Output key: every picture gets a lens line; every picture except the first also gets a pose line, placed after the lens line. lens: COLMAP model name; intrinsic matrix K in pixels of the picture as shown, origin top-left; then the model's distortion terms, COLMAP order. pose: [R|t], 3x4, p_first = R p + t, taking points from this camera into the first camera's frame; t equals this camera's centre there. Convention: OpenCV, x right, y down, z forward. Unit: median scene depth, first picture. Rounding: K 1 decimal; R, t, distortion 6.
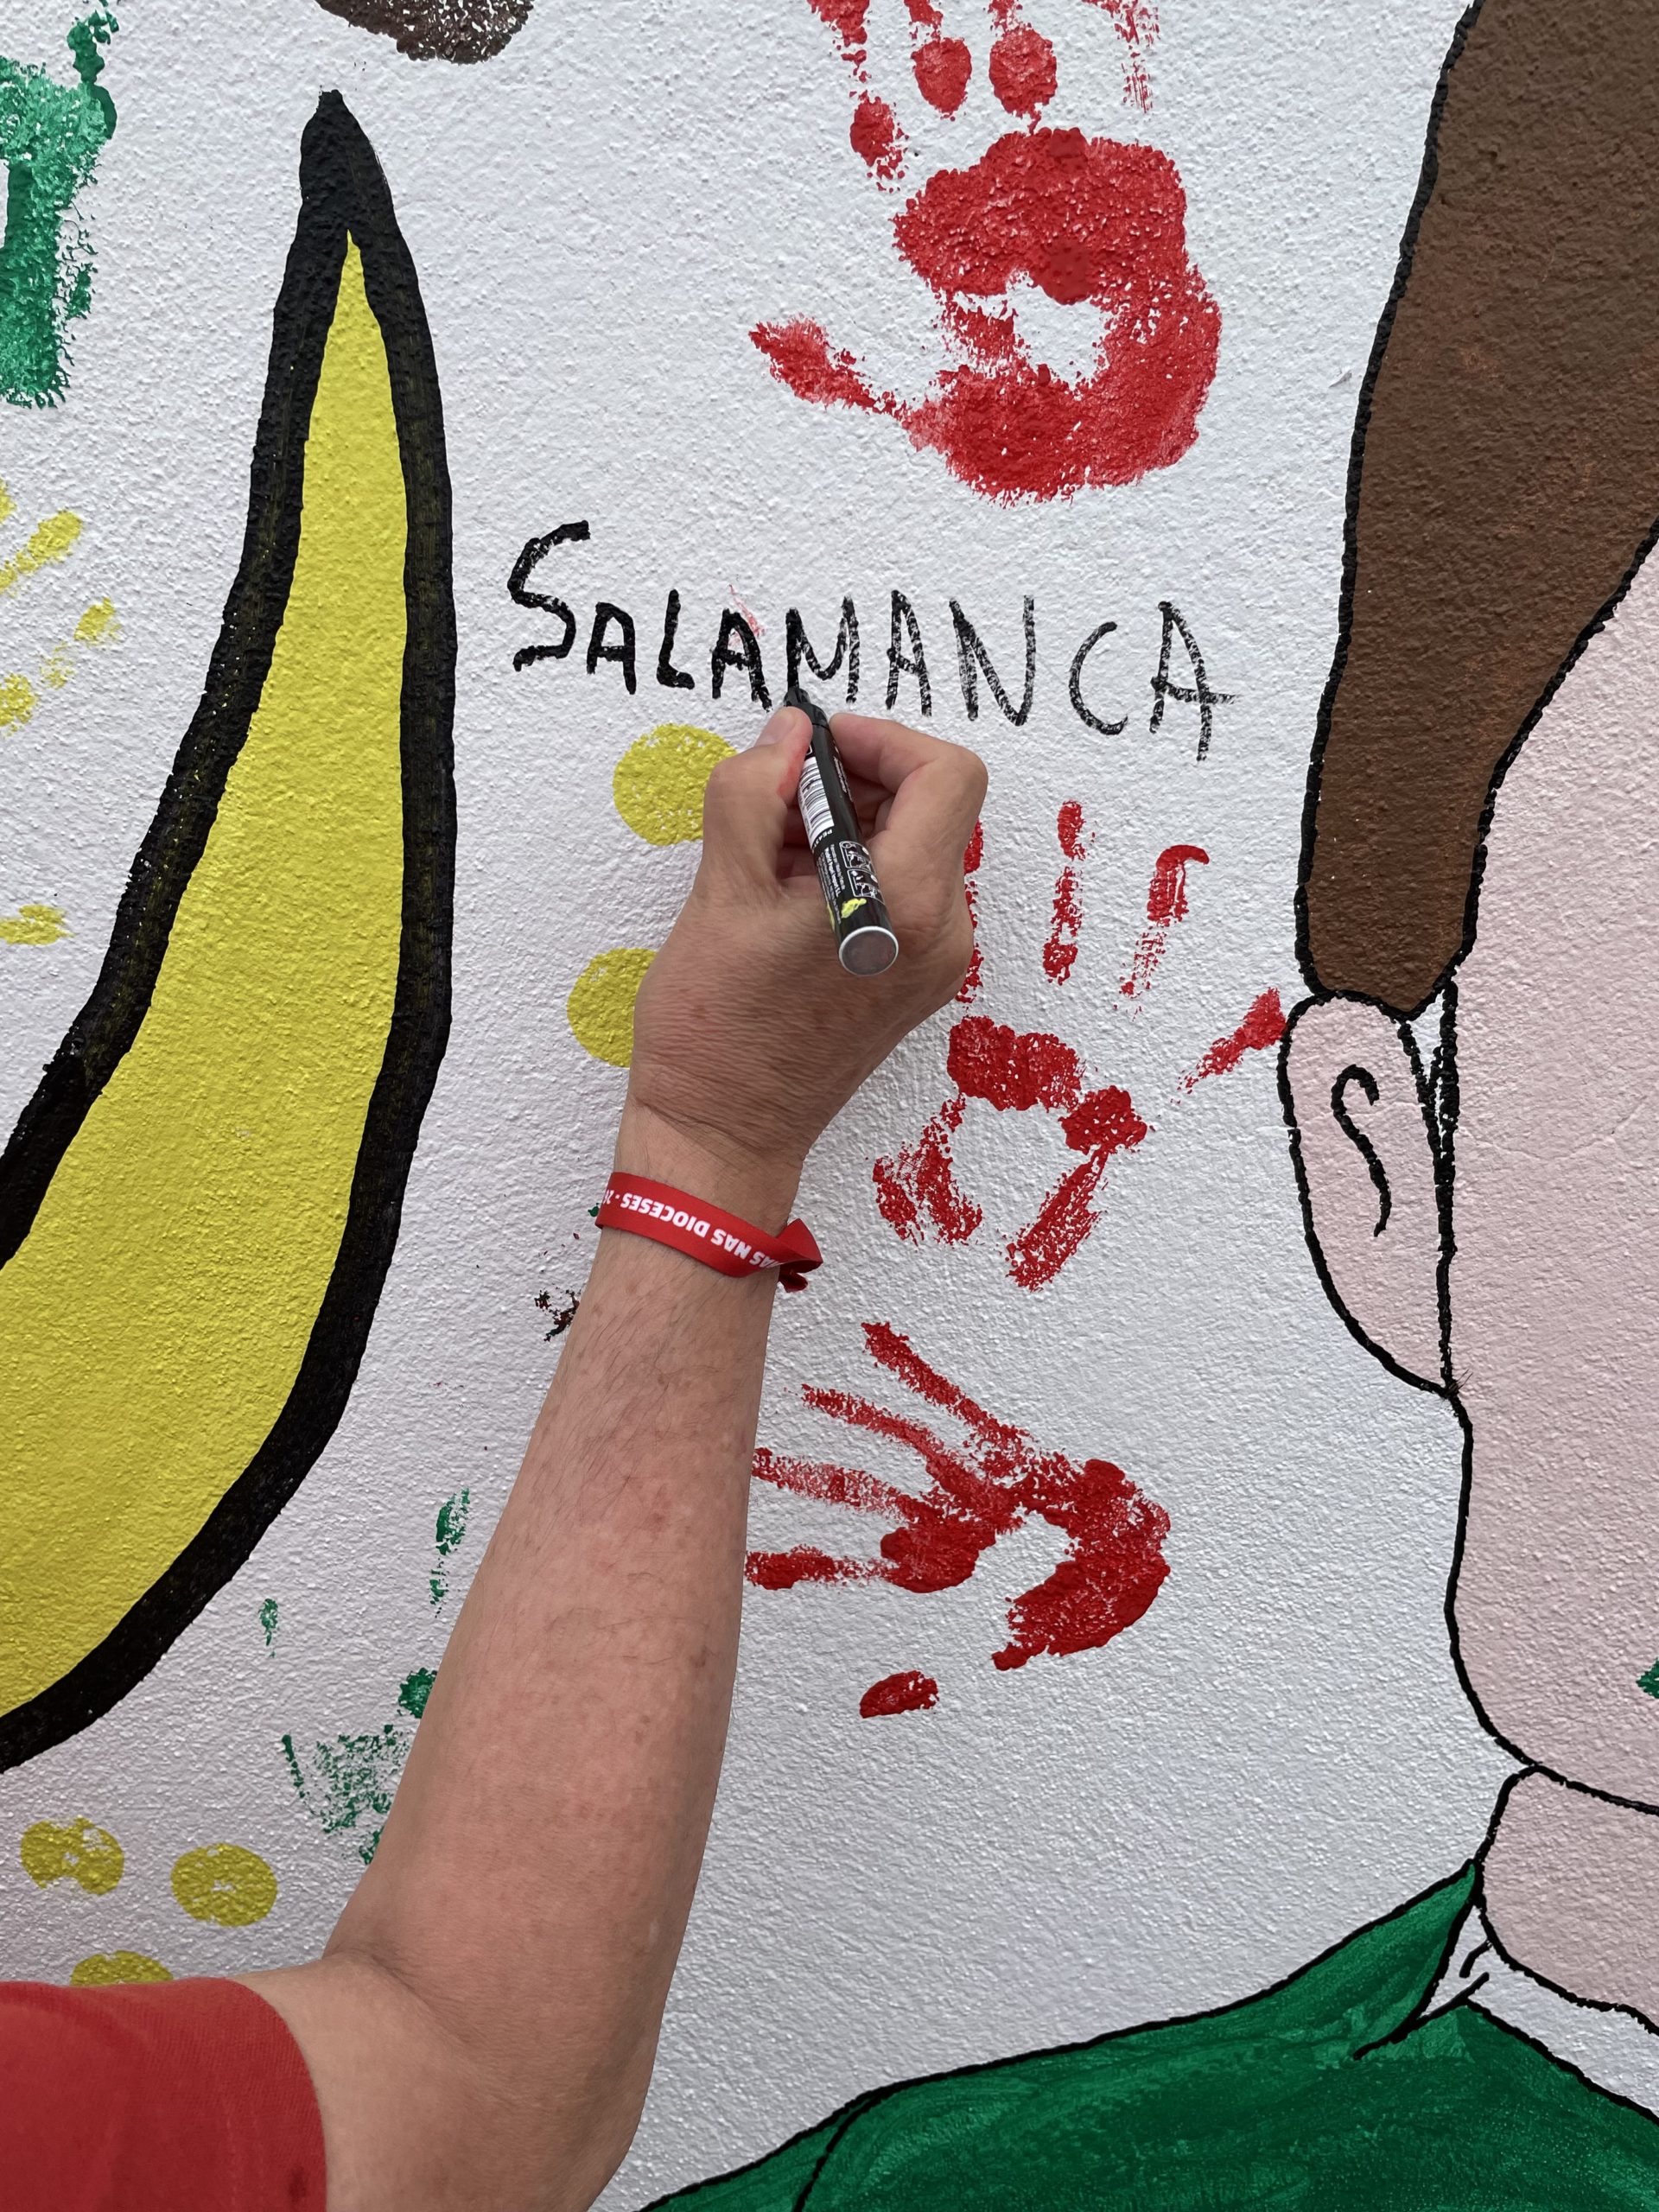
lens RADIAL K [[1684.7, 0, 829.5], [0, 1684.7, 1102.9], [0, 0, 1]] dist [0.025289, -0.009771]
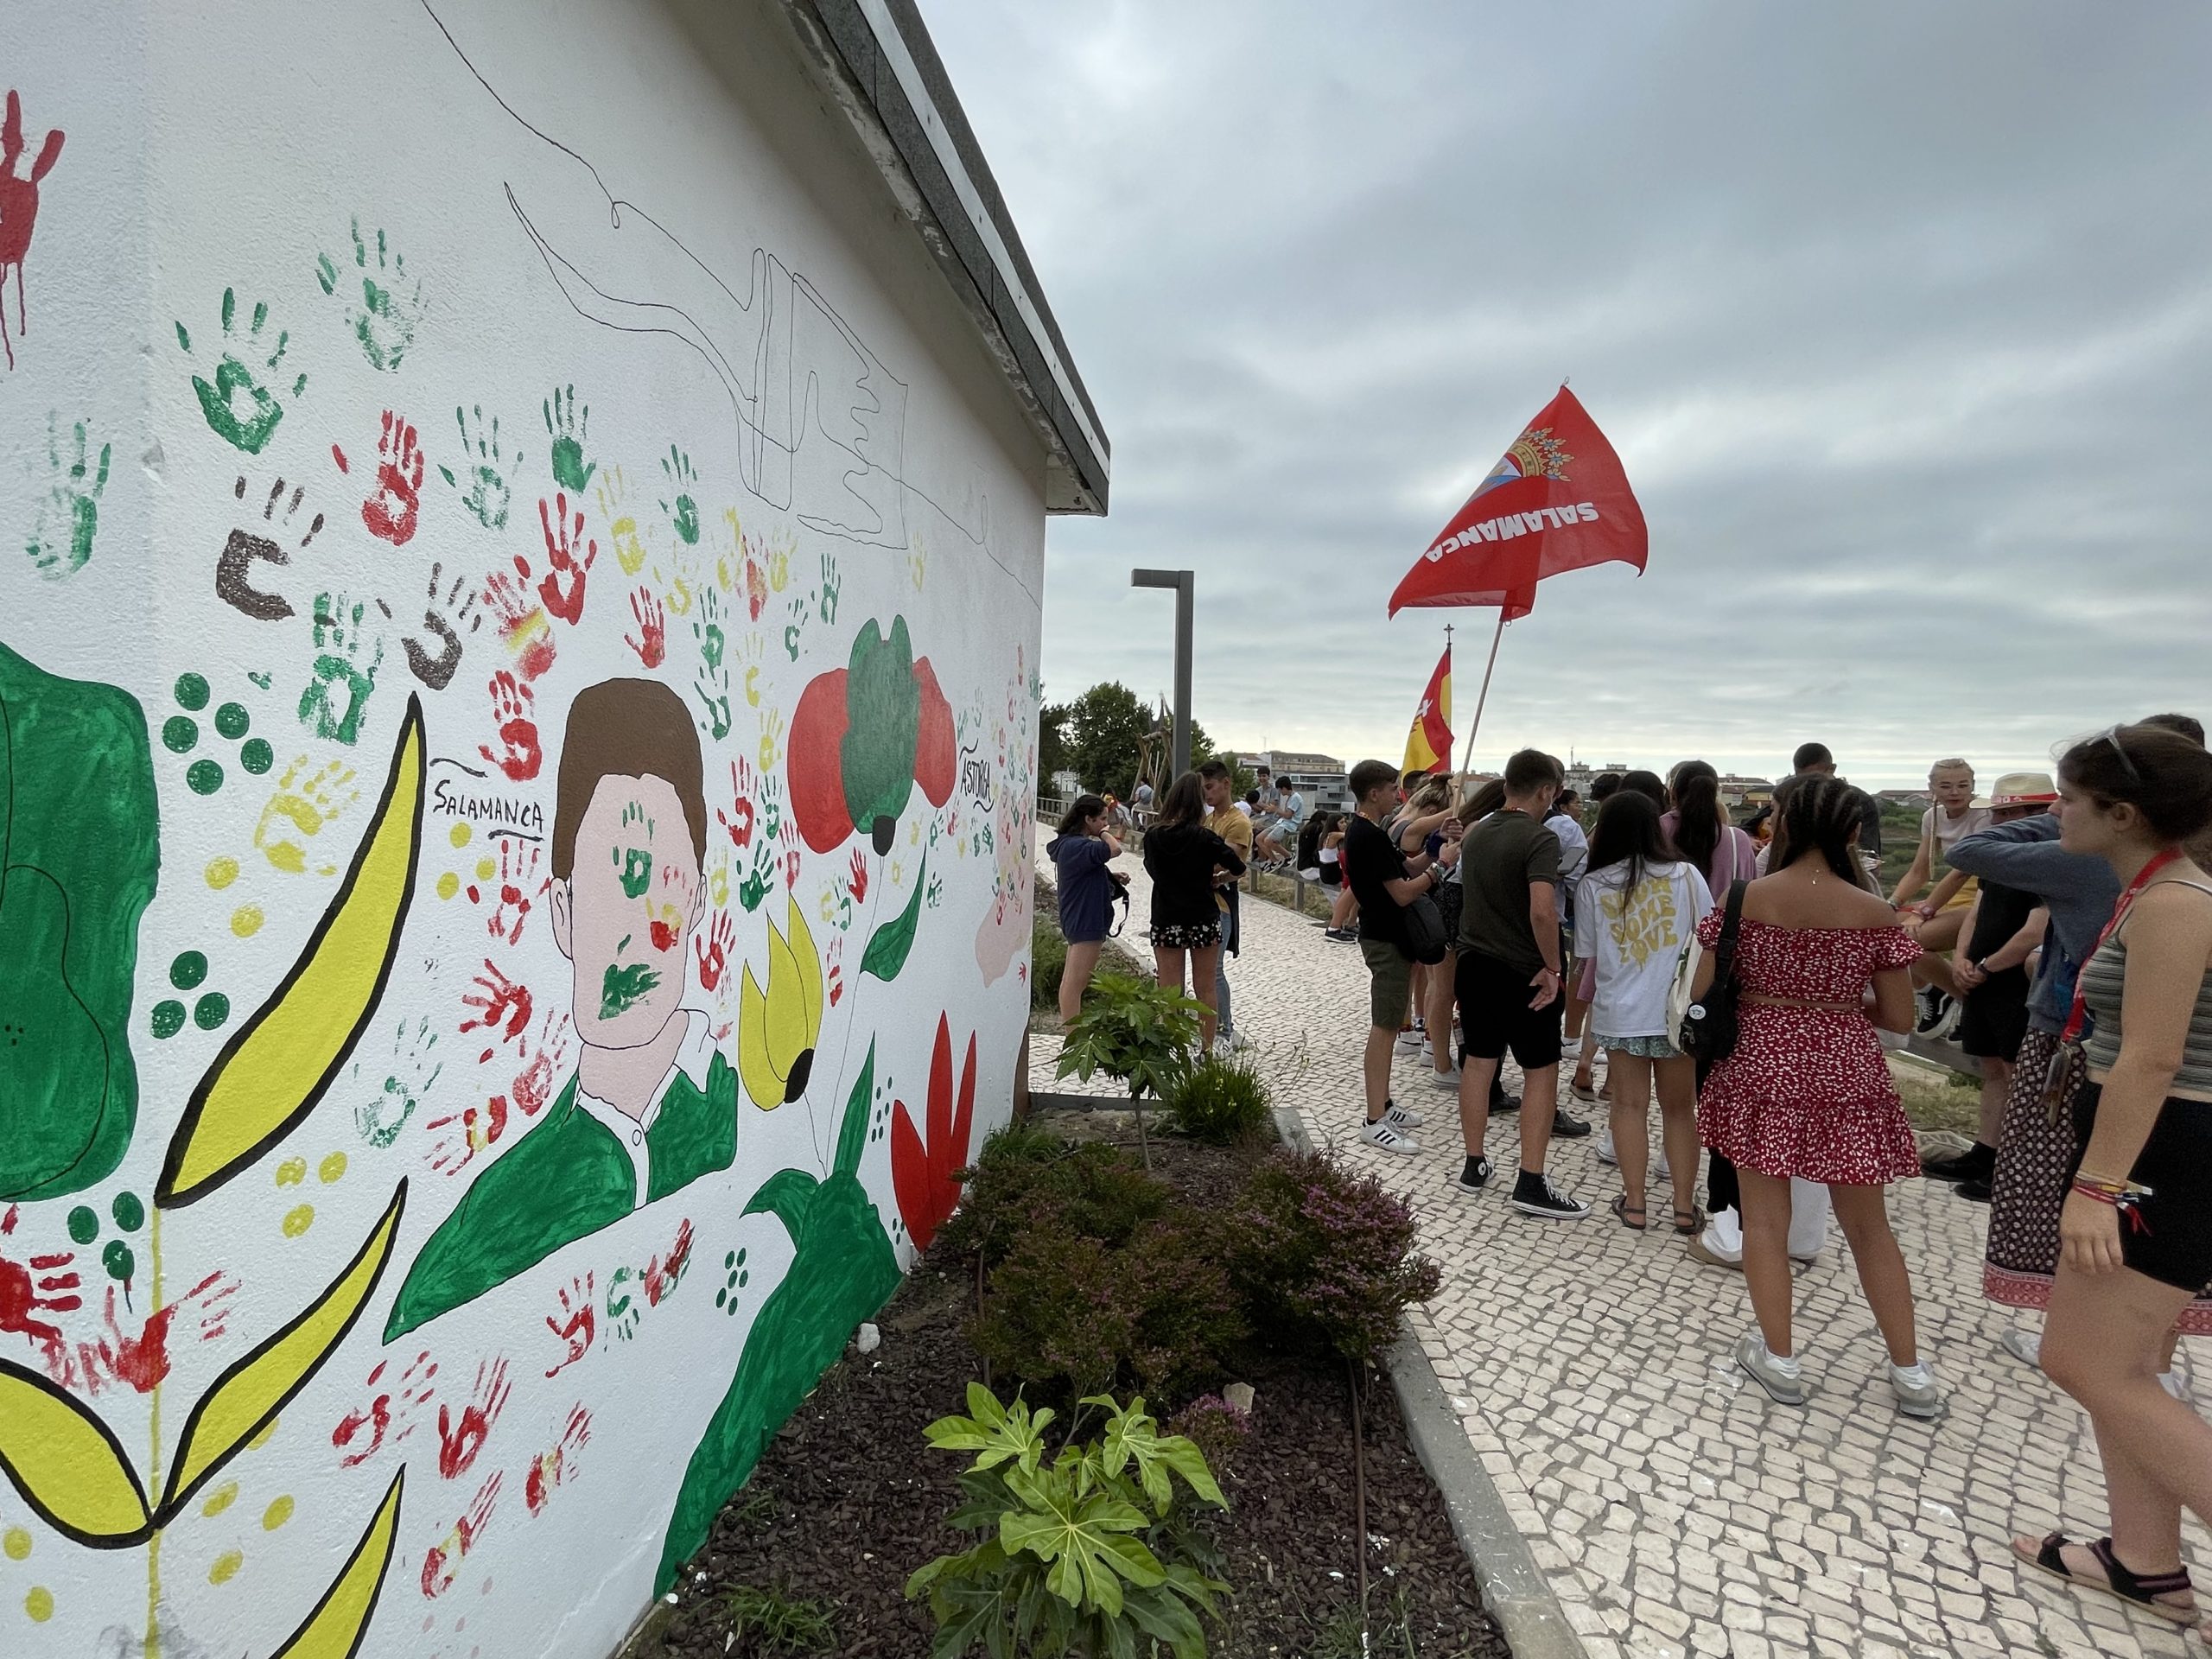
lens RADIAL K [[1054.0, 0, 1101.7], [0, 1054.0, 834.9], [0, 0, 1]] dist [0.003033, -0.000329]
pose [[0.116440, 0.011106, 0.993136, -2.584891], [0.233187, 0.971681, -0.038206, 0.306622], [-0.965435, 0.236035, 0.110553, -0.937464]]
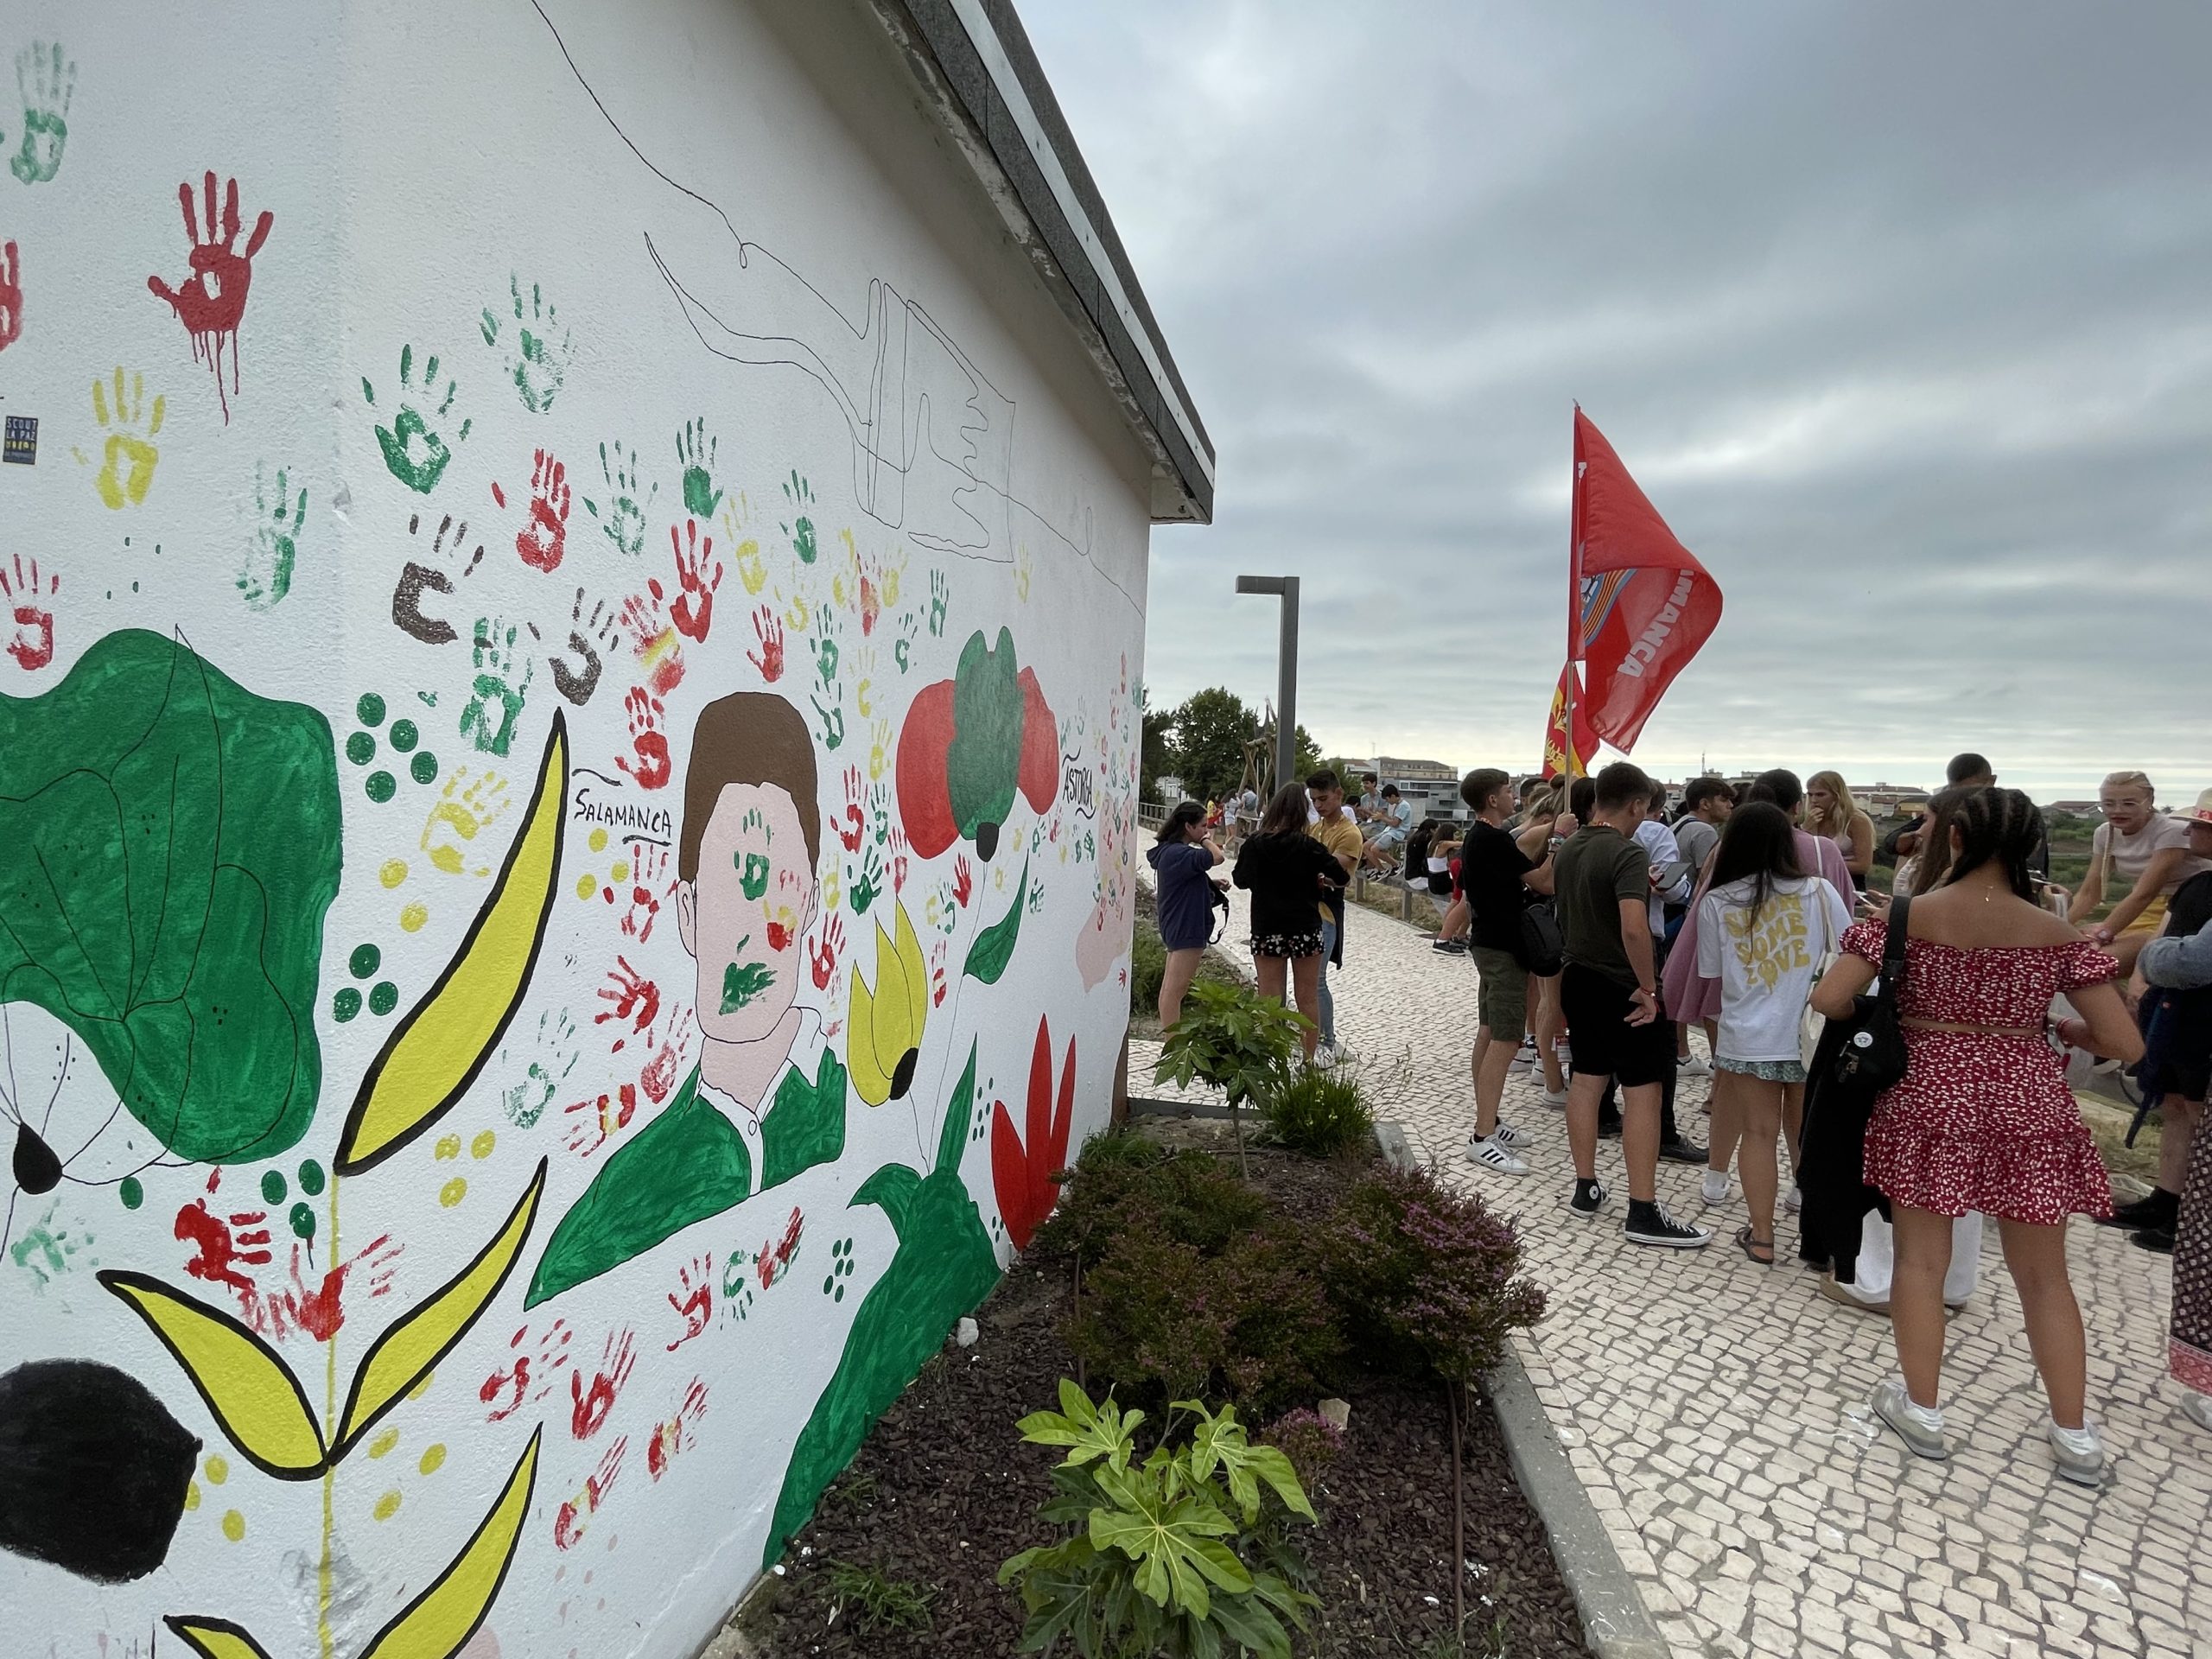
lens RADIAL K [[1054.0, 0, 1100.5], [0, 1054.0, 833.6], [0, 0, 1]] dist [0.003033, -0.000329]
pose [[0.214465, 0.018850, 0.976550, -2.634226], [0.218425, 0.973567, -0.066762, 0.300430], [-0.951996, 0.227621, 0.204679, -0.970352]]
